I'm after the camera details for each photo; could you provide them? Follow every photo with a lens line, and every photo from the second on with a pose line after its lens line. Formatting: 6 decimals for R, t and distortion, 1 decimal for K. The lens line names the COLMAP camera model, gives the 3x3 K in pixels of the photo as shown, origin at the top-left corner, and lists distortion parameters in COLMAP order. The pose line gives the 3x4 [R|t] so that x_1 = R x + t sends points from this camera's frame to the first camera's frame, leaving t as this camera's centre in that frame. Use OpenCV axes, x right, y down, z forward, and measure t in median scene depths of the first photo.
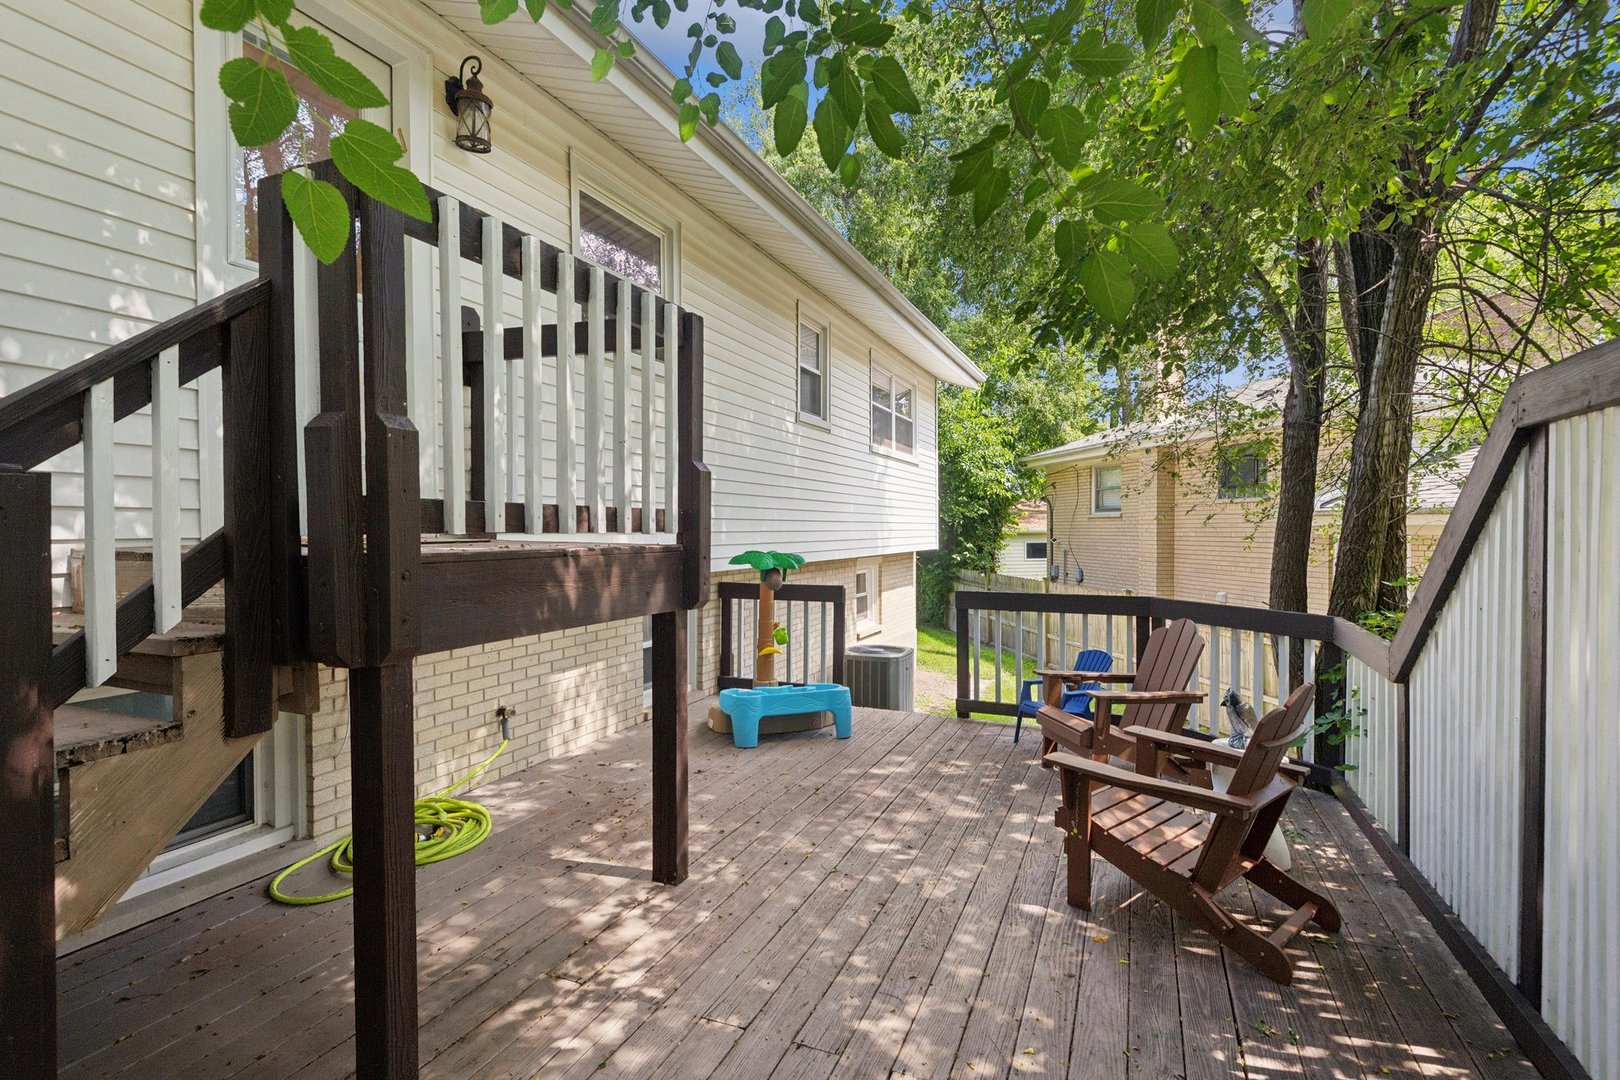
lens RADIAL K [[809.4, 0, 802.3], [0, 809.4, 534.9], [0, 0, 1]] dist [0.021732, -0.000751]
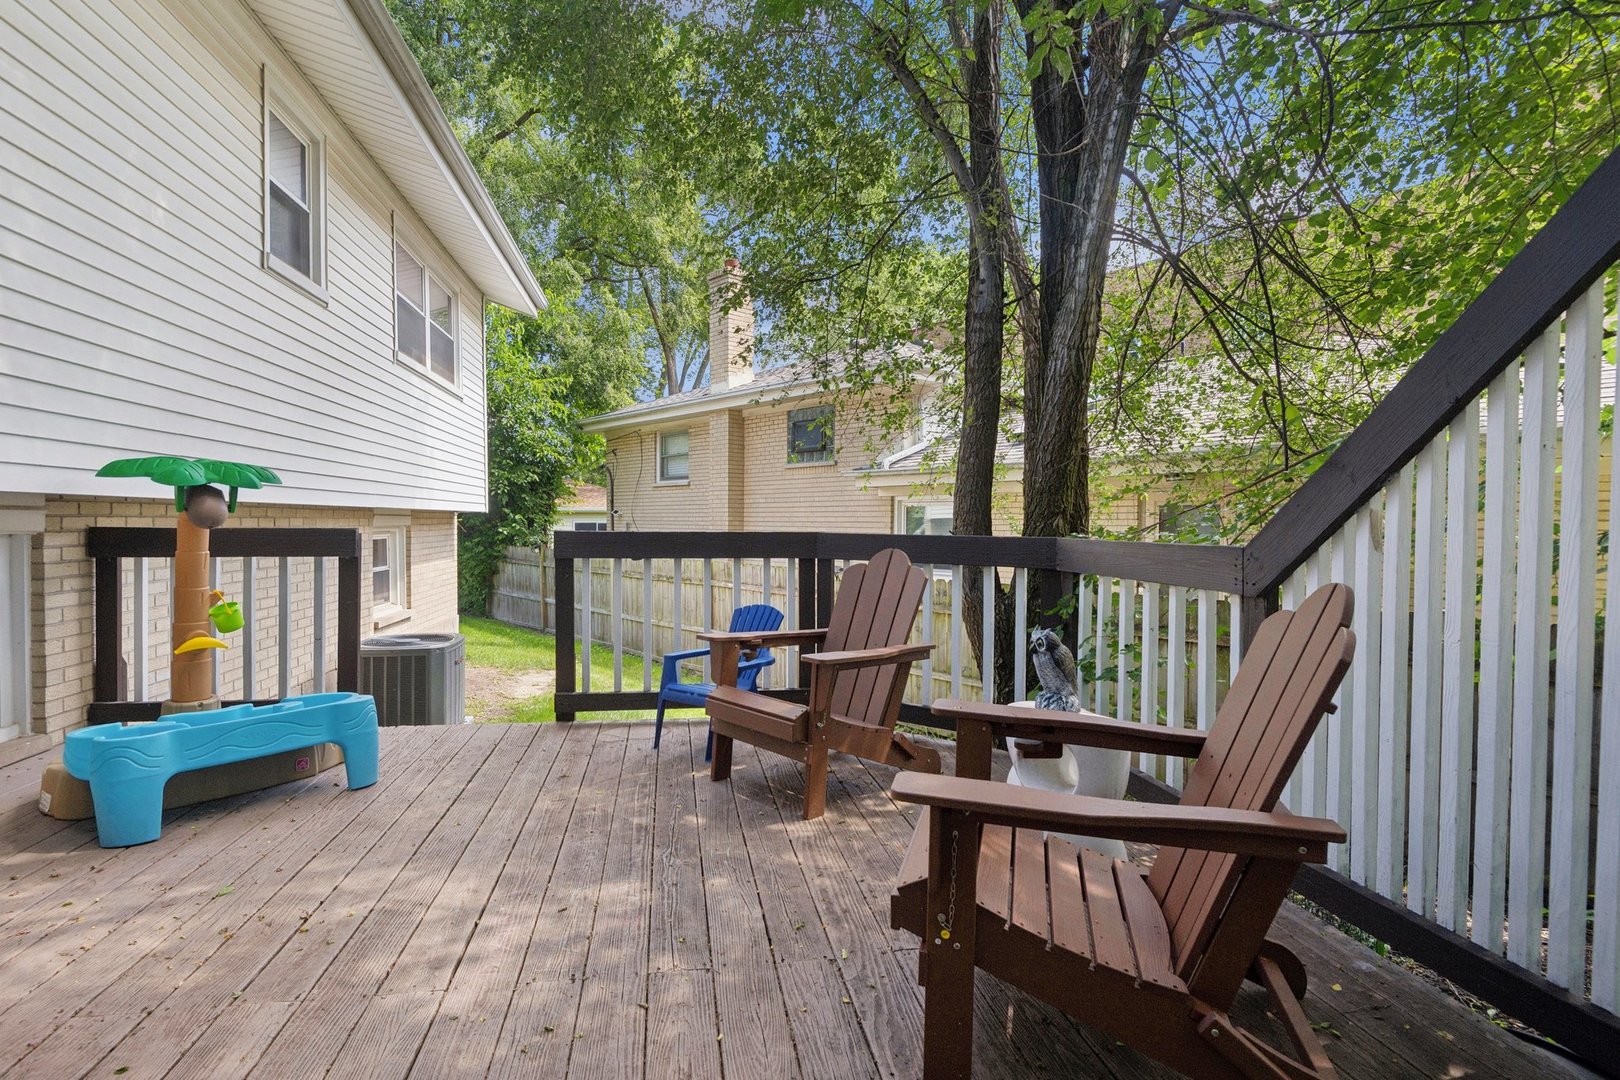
lens RADIAL K [[809.4, 0, 802.3], [0, 809.4, 534.9], [0, 0, 1]] dist [0.021732, -0.000751]
pose [[0.844650, -0.004495, 0.535300, 0.006278], [0.000636, 0.999972, 0.007393, 0.066032], [-0.535318, -0.005904, 0.844630, 0.326767]]
